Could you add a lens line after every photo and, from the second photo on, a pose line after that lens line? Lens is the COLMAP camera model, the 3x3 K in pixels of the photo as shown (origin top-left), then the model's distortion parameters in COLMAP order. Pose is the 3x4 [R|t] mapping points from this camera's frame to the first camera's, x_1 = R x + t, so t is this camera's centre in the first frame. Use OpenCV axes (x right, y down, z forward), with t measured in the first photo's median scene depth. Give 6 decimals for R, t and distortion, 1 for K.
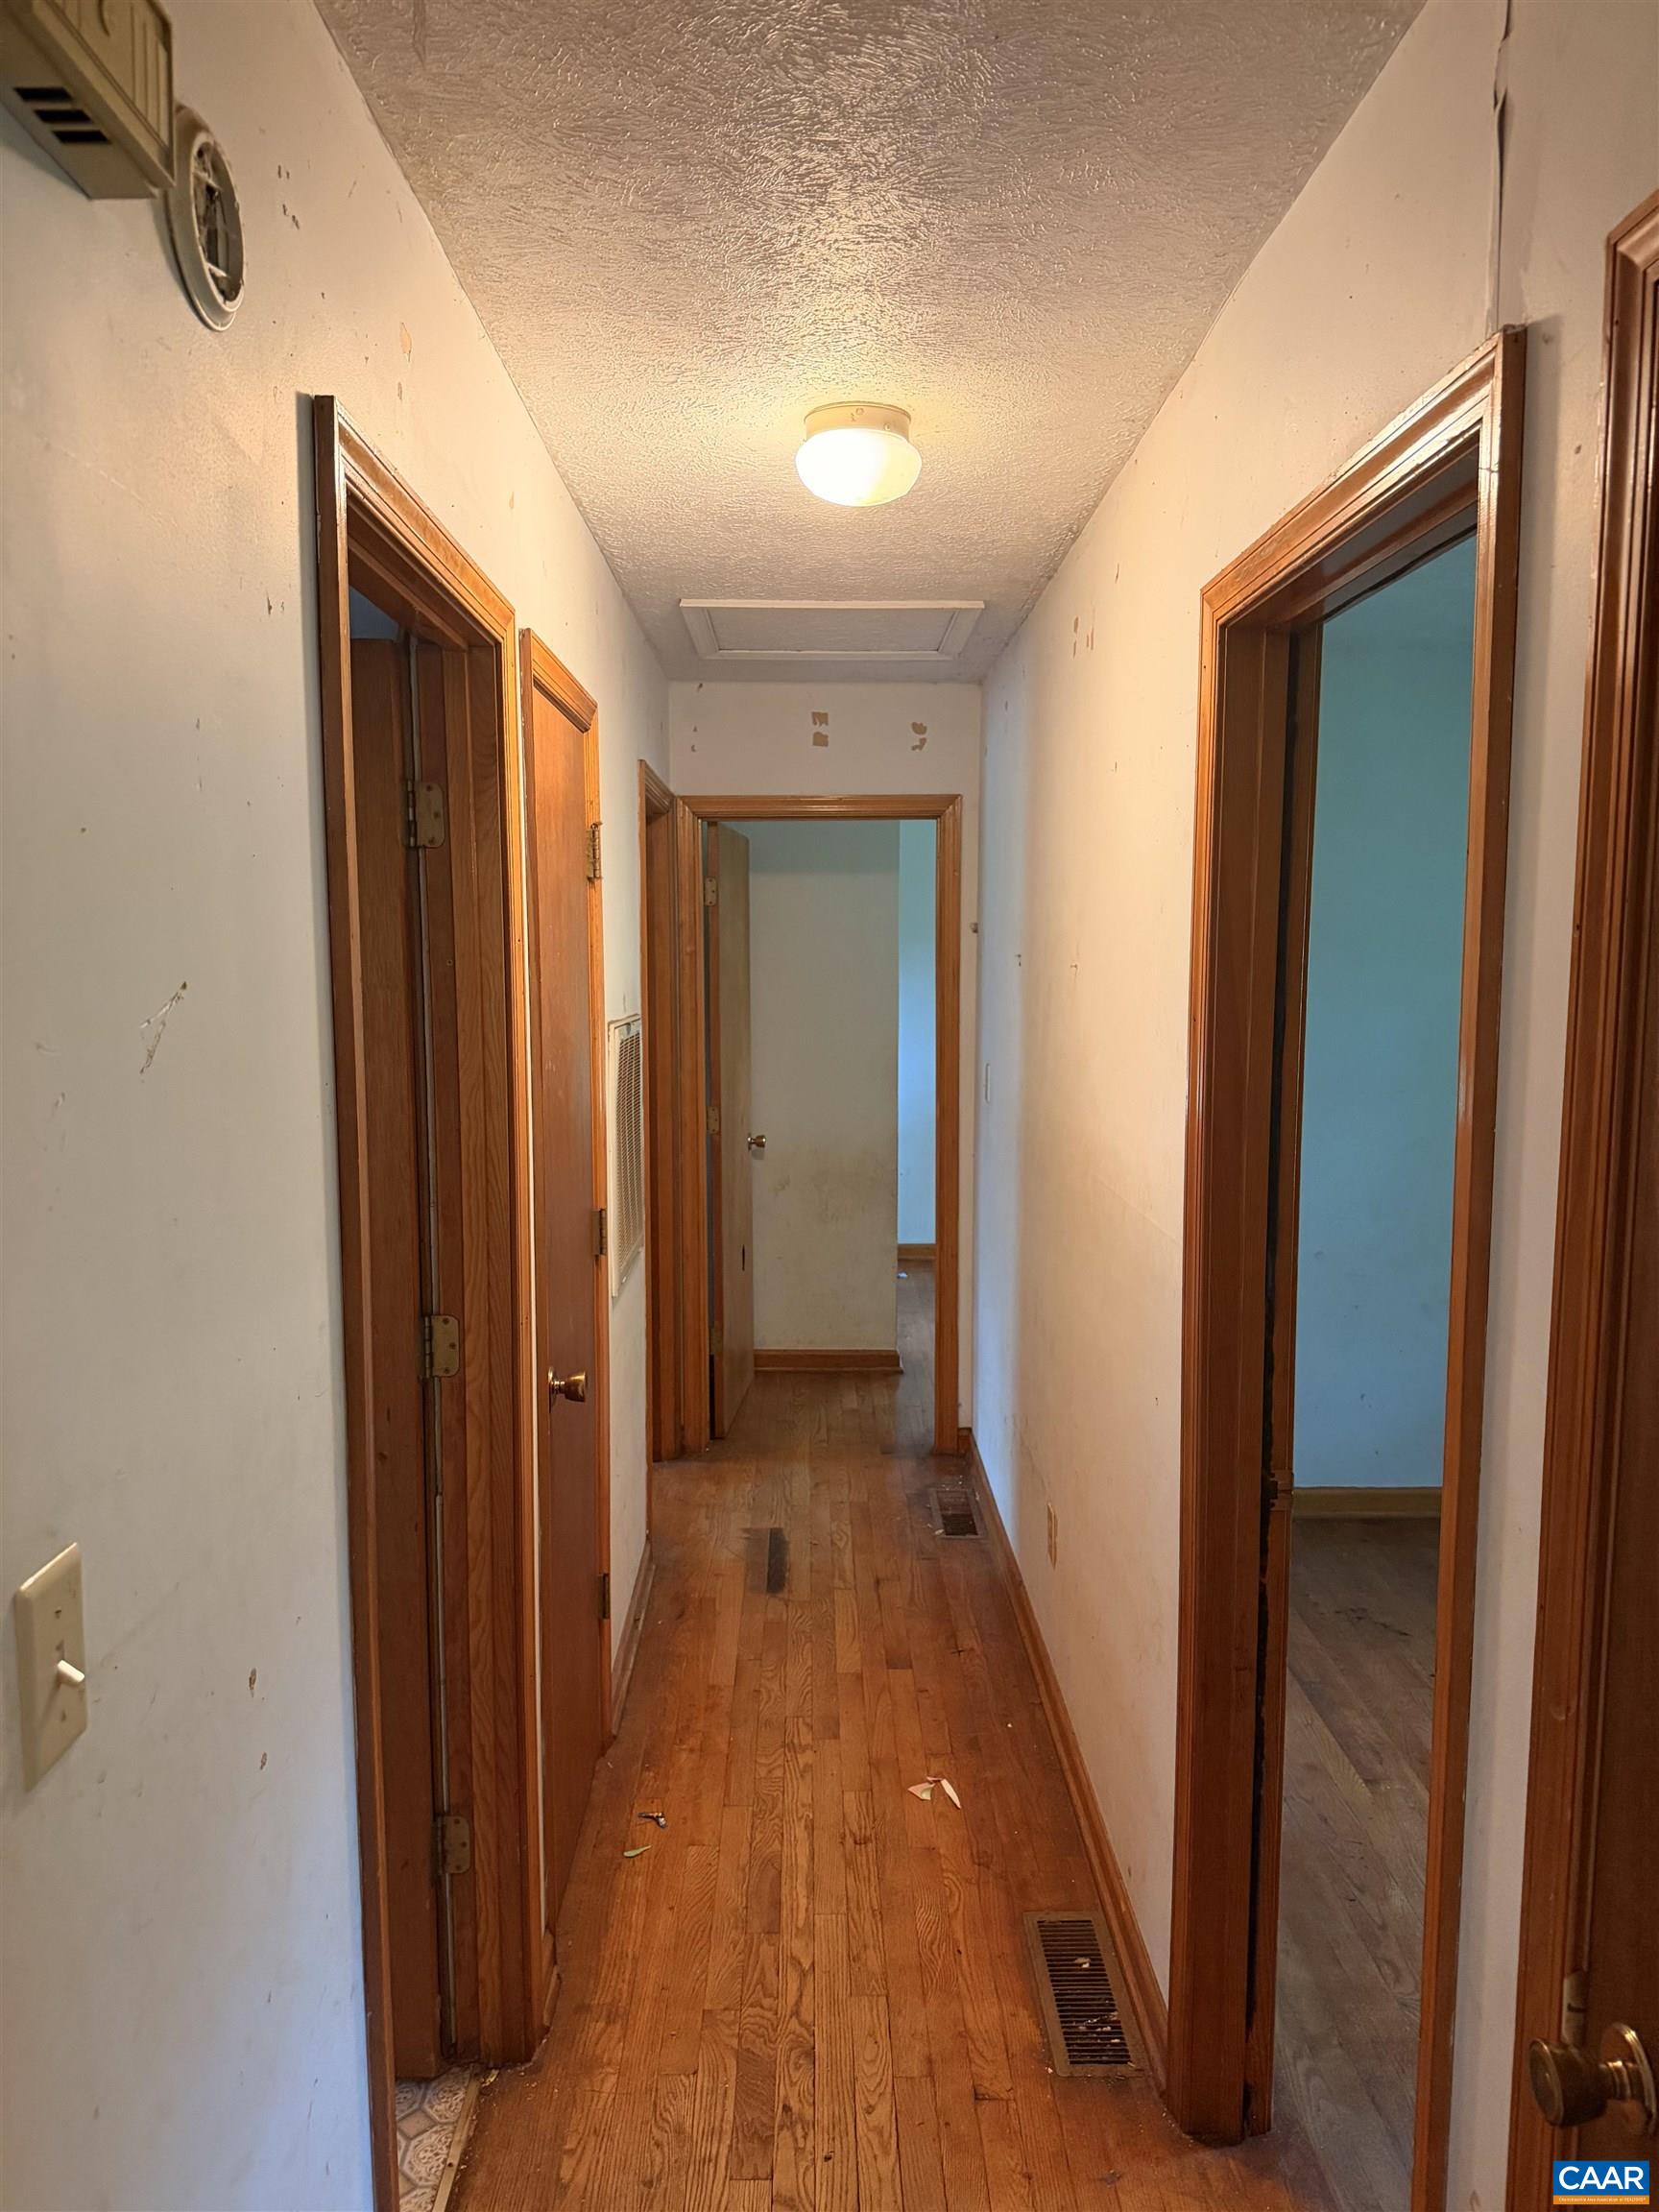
lens RADIAL K [[1547.9, 0, 829.8], [0, 1547.9, 1105.7], [0, 0, 1]] dist [-0.000587, -0.000329]
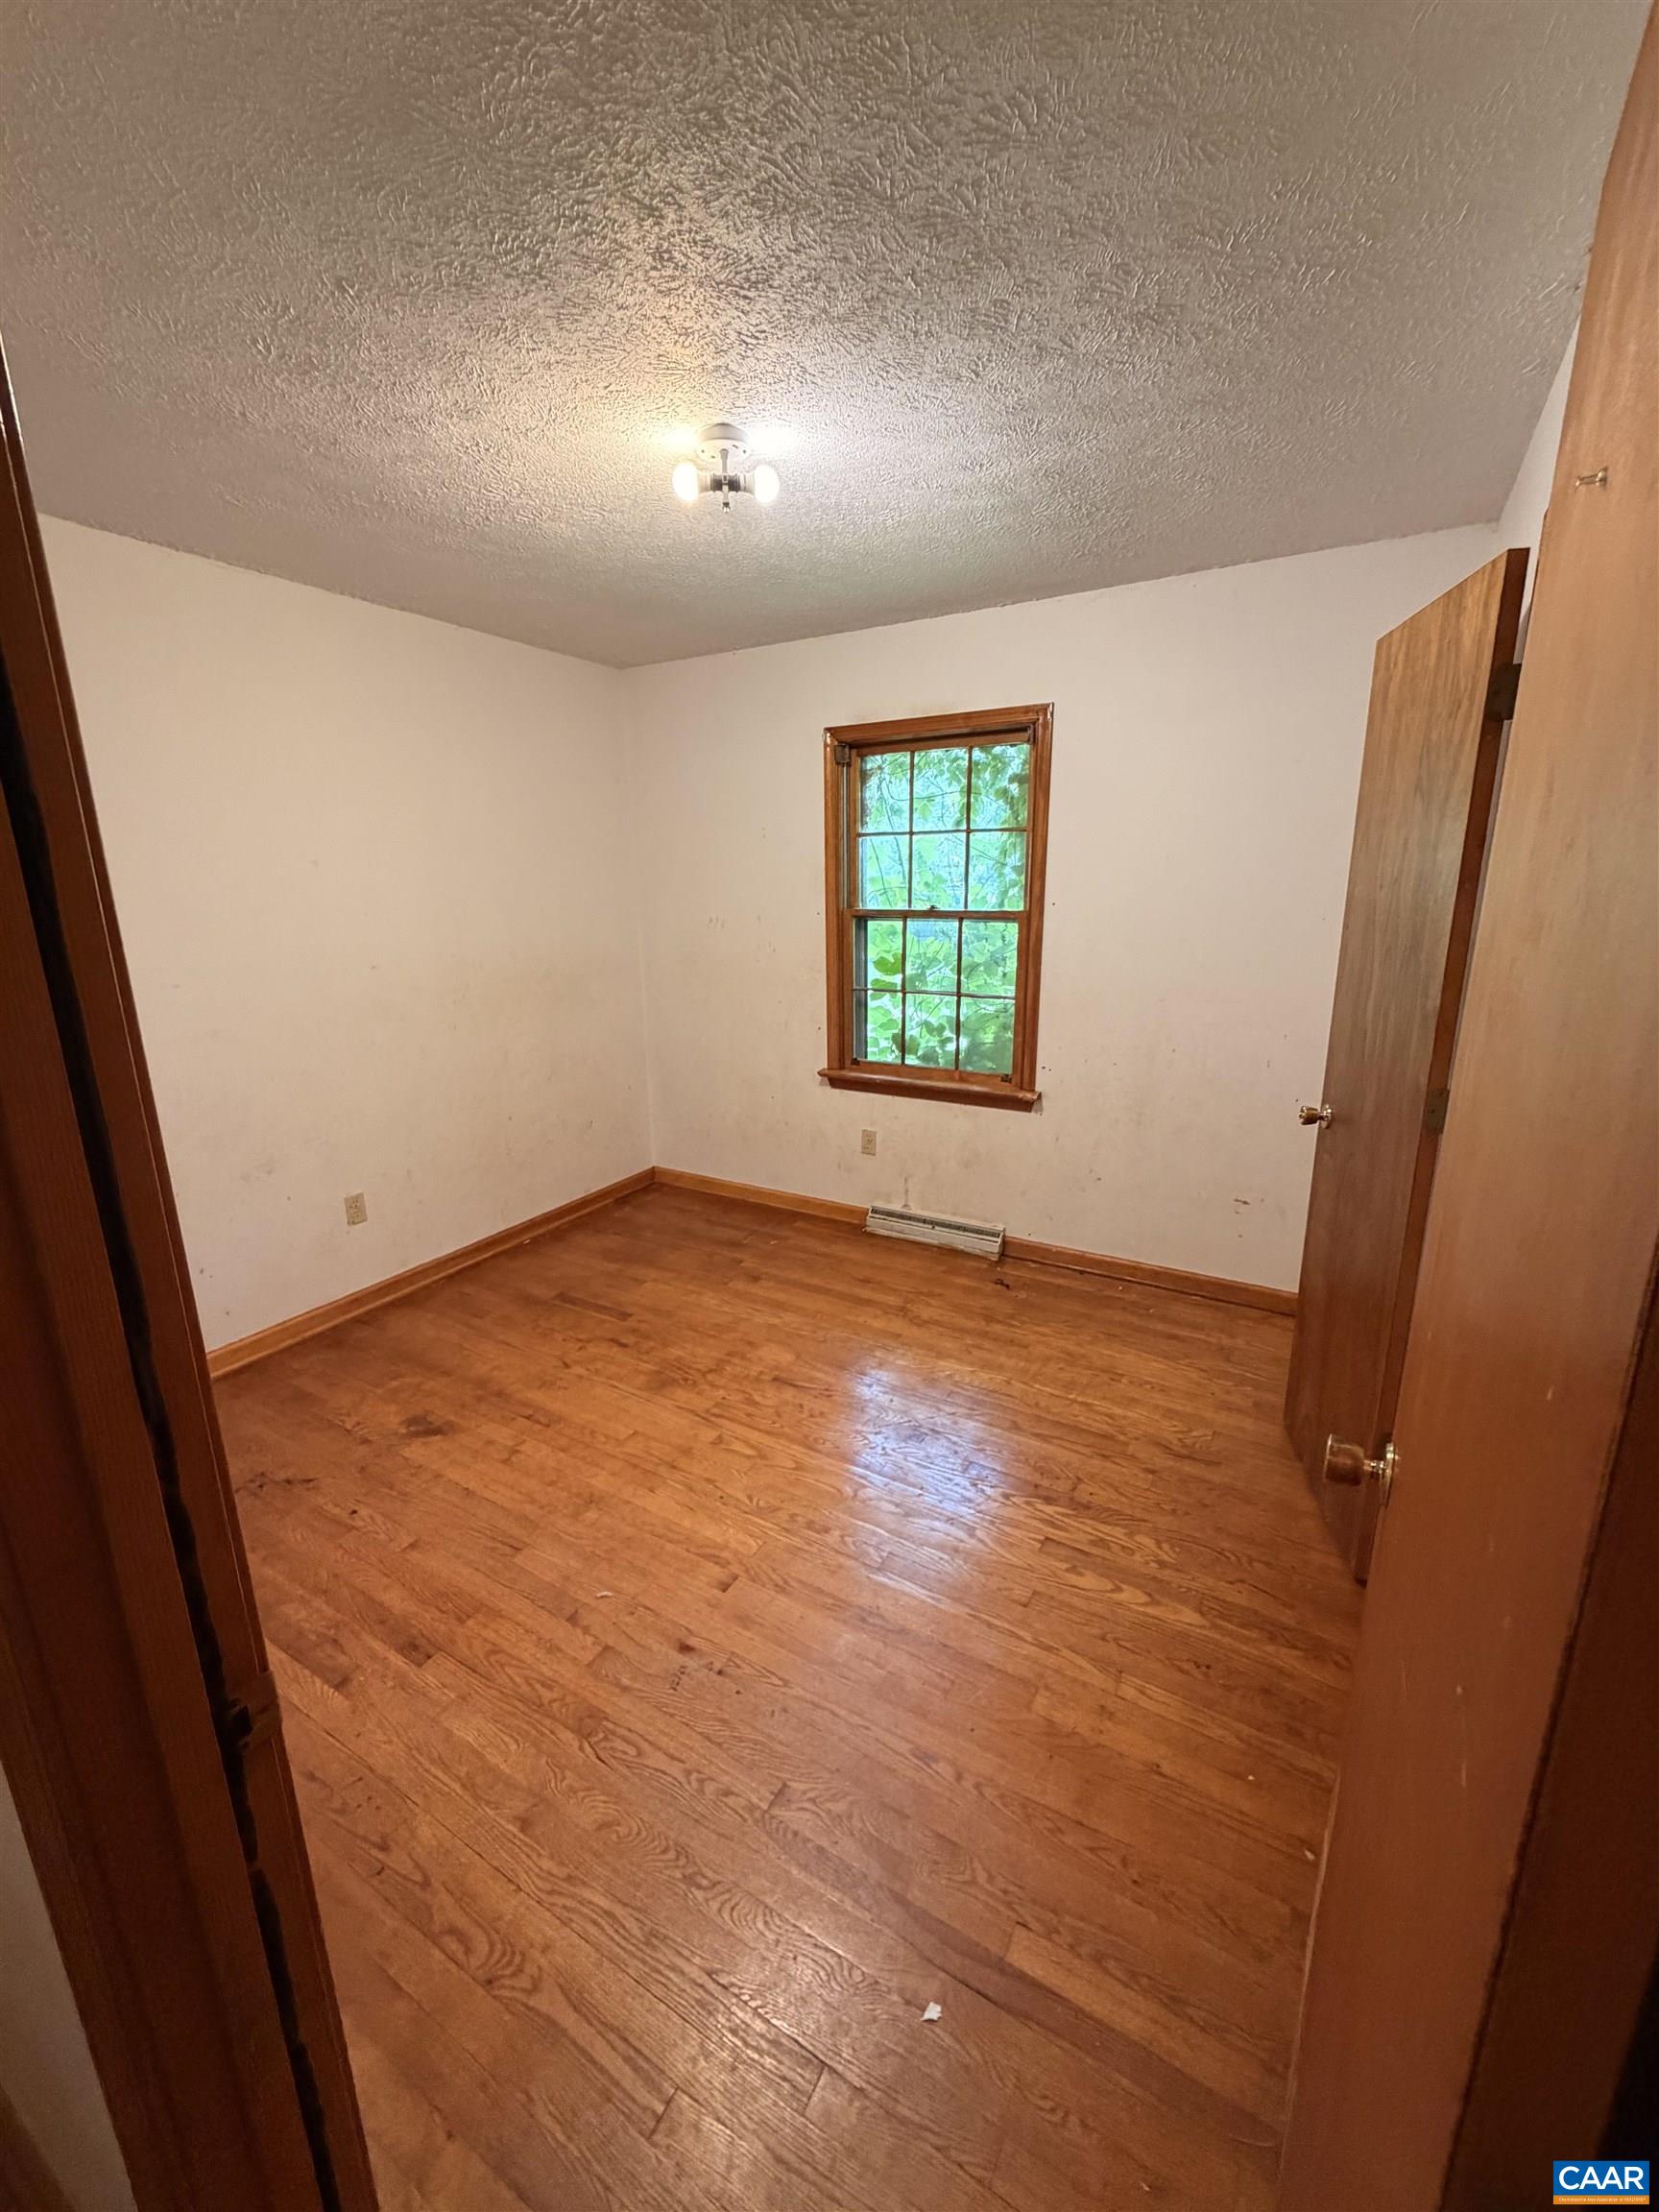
lens RADIAL K [[890.6, 0, 833.7], [0, 890.6, 1106.9], [0, 0, 1]] dist [0.002488, 0.000068]
pose [[0.516976, -0.223457, 0.826319, 0.110214], [0.101777, 0.974524, 0.199860, -0.010923], [-0.849928, -0.019223, 0.526548, 0.396409]]
